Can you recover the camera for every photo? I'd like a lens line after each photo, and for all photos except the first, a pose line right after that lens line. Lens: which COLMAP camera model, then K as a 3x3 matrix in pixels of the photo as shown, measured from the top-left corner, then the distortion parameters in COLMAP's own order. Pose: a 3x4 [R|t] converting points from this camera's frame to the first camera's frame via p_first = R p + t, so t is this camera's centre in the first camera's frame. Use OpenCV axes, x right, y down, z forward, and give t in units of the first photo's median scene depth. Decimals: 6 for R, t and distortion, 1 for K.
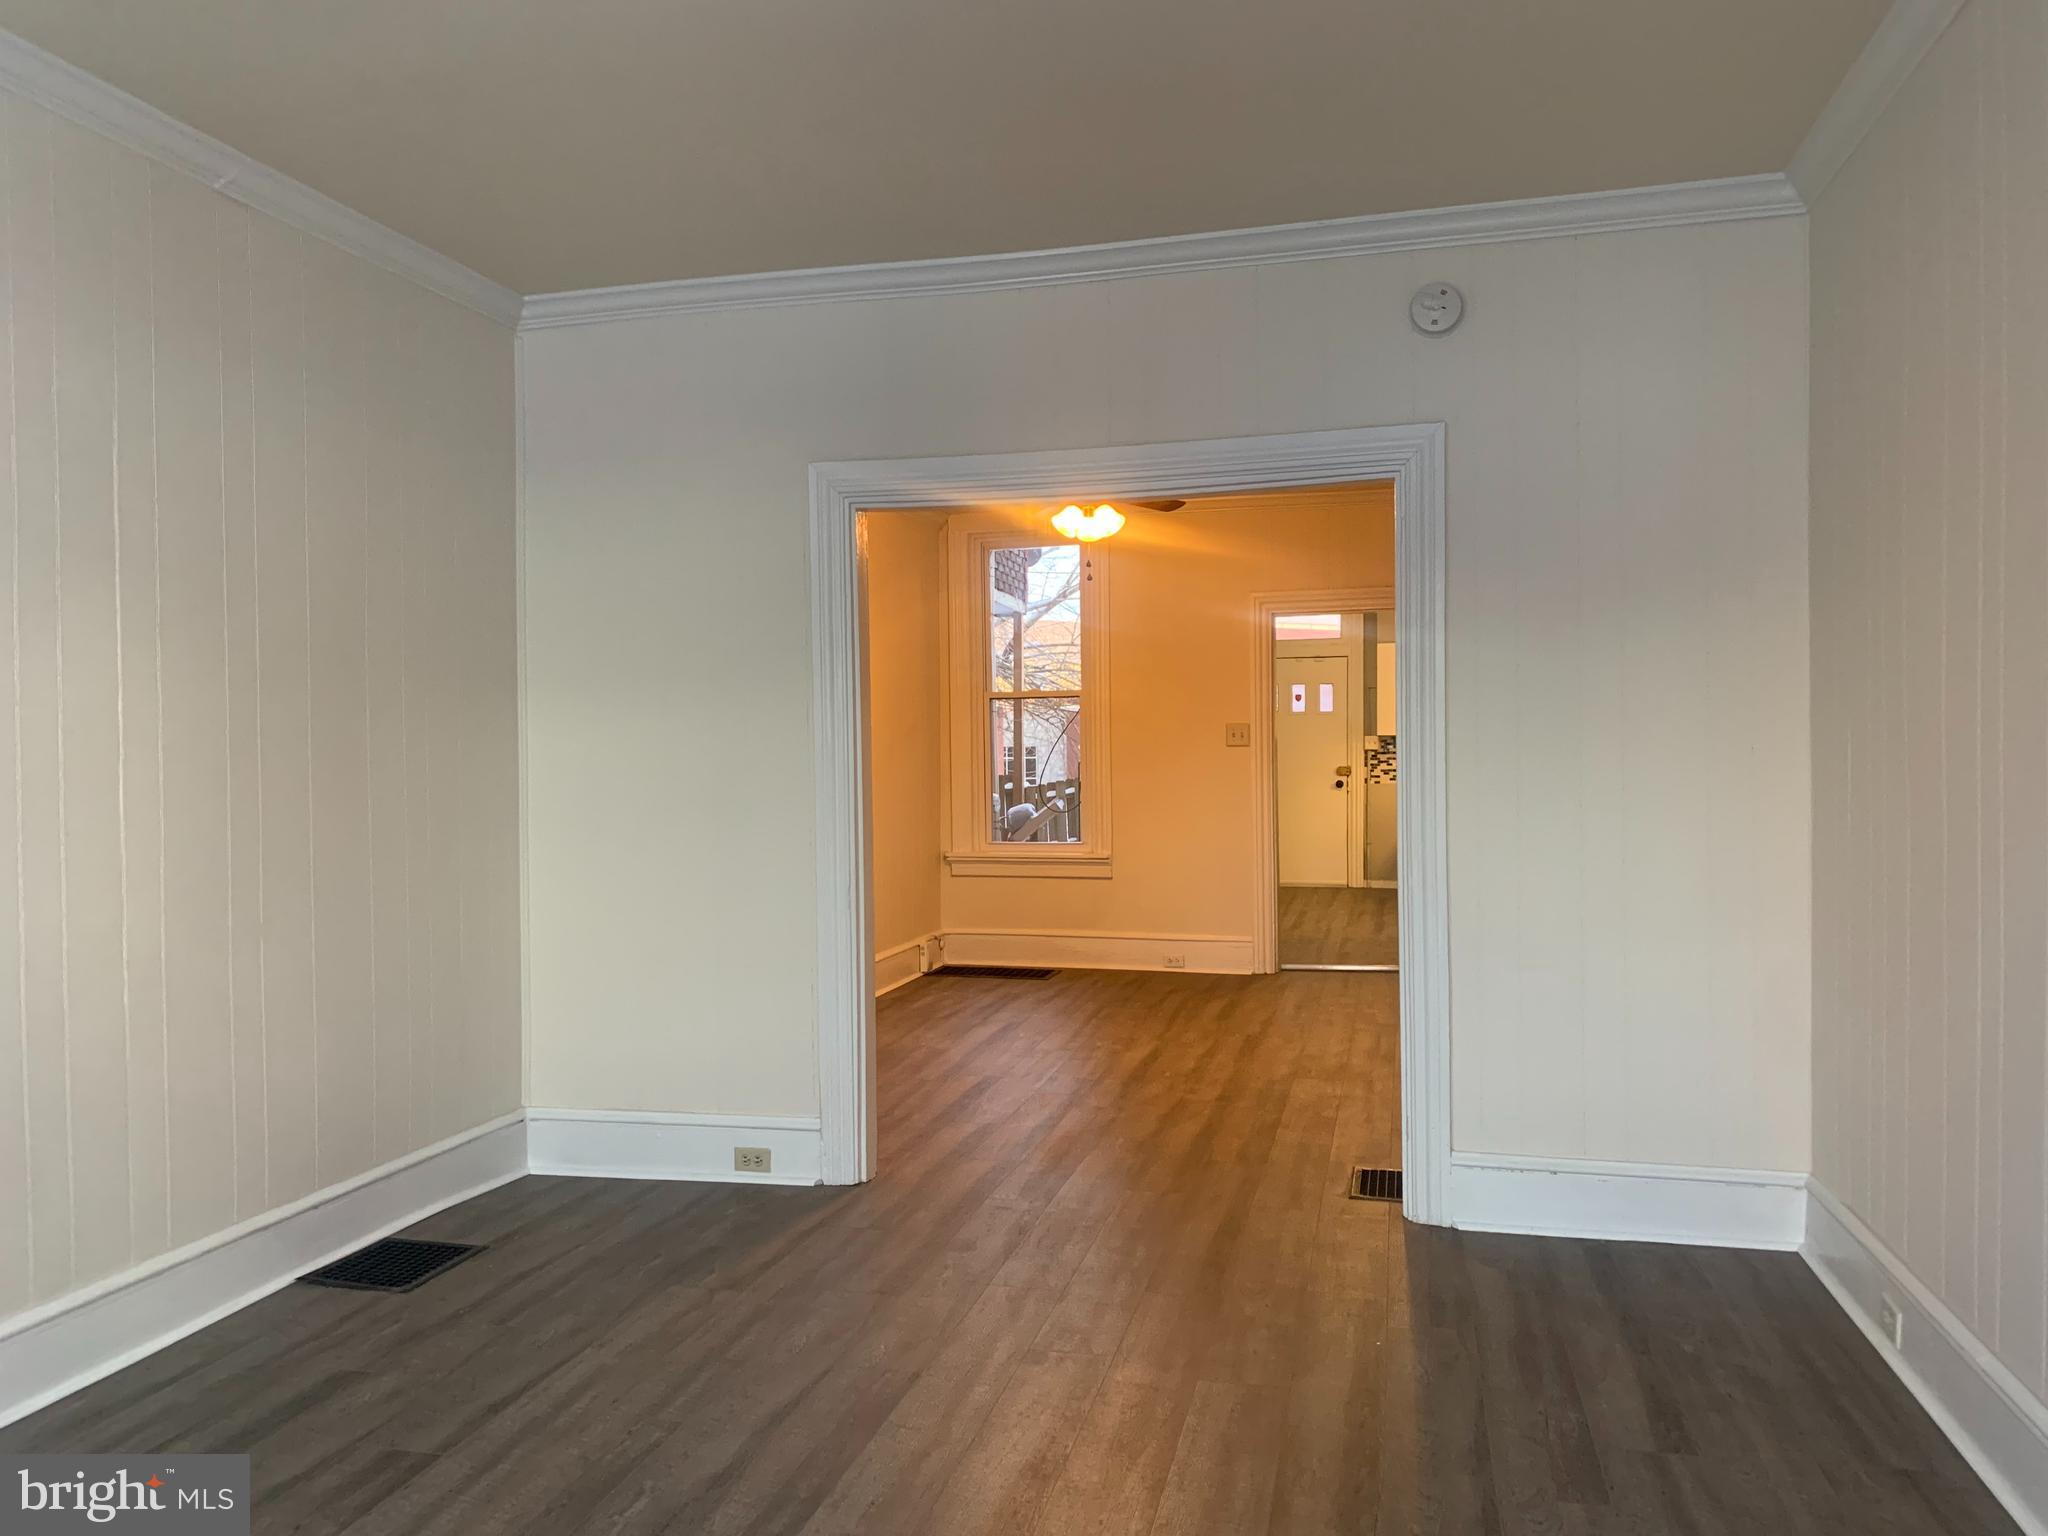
lens RADIAL K [[1554.4, 0, 978.1], [0, 1554.4, 776.8], [0, 0, 1]] dist [0.172849, -0.110761]
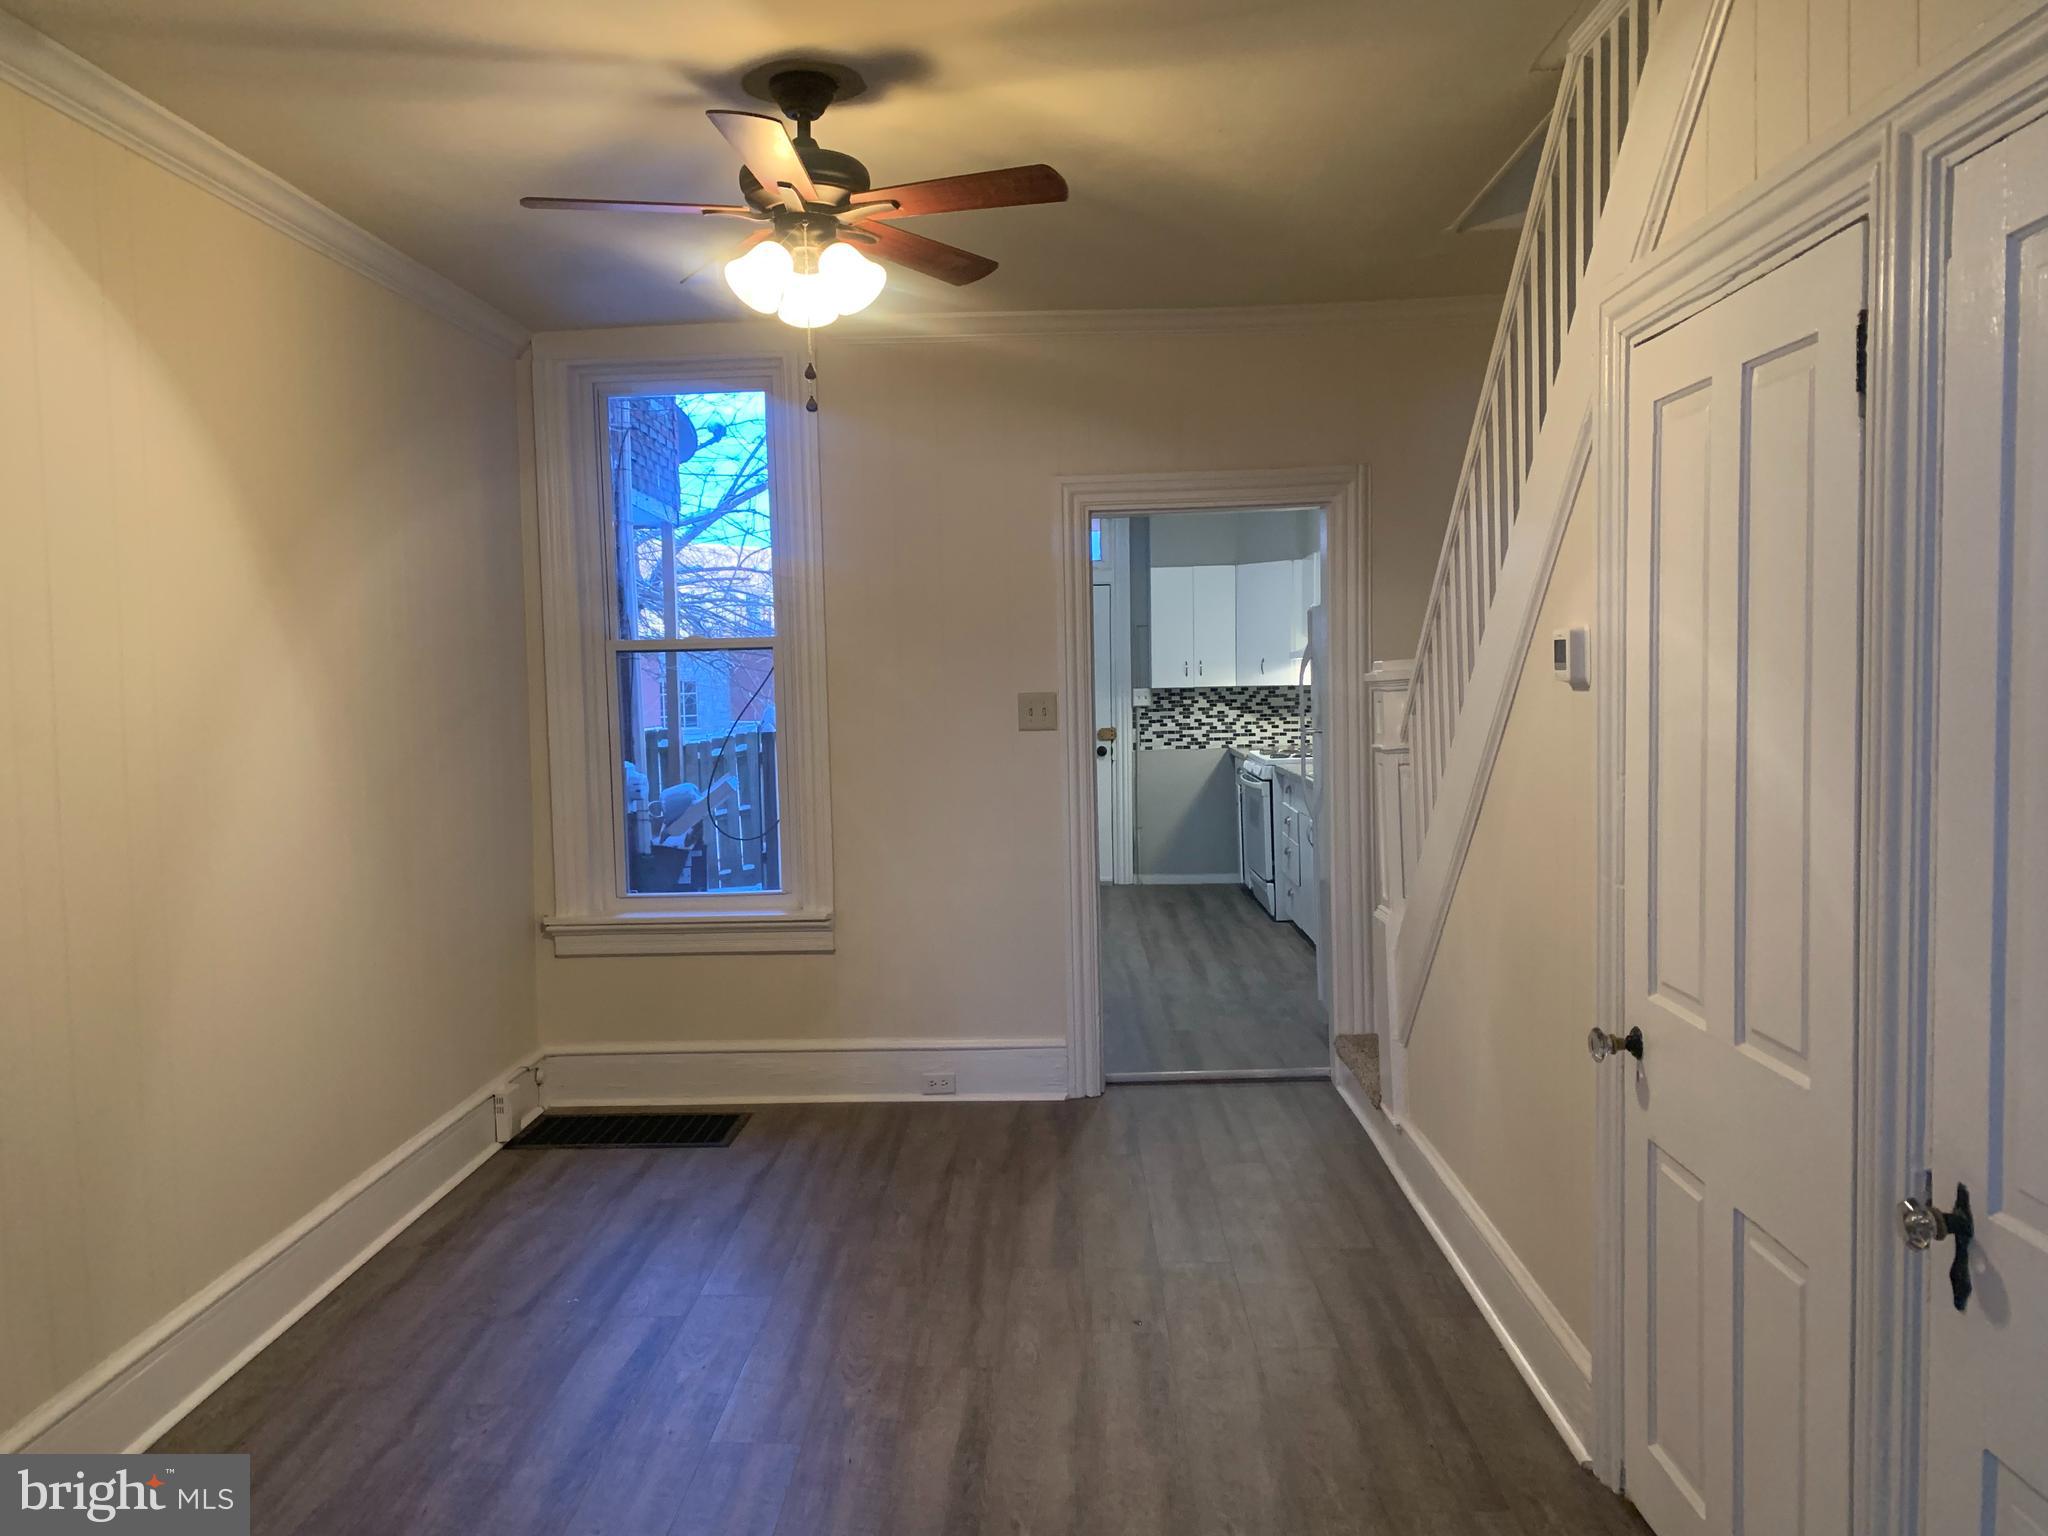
lens RADIAL K [[1545.7, 0, 1020.5], [0, 1545.7, 759.6], [0, 0, 1]] dist [0.057450, -0.079392]
pose [[0.970233, -0.024919, 0.240888, 0.009423], [0.016468, 0.999178, 0.037032, -0.020074], [-0.241613, -0.031963, 0.969846, 0.277660]]
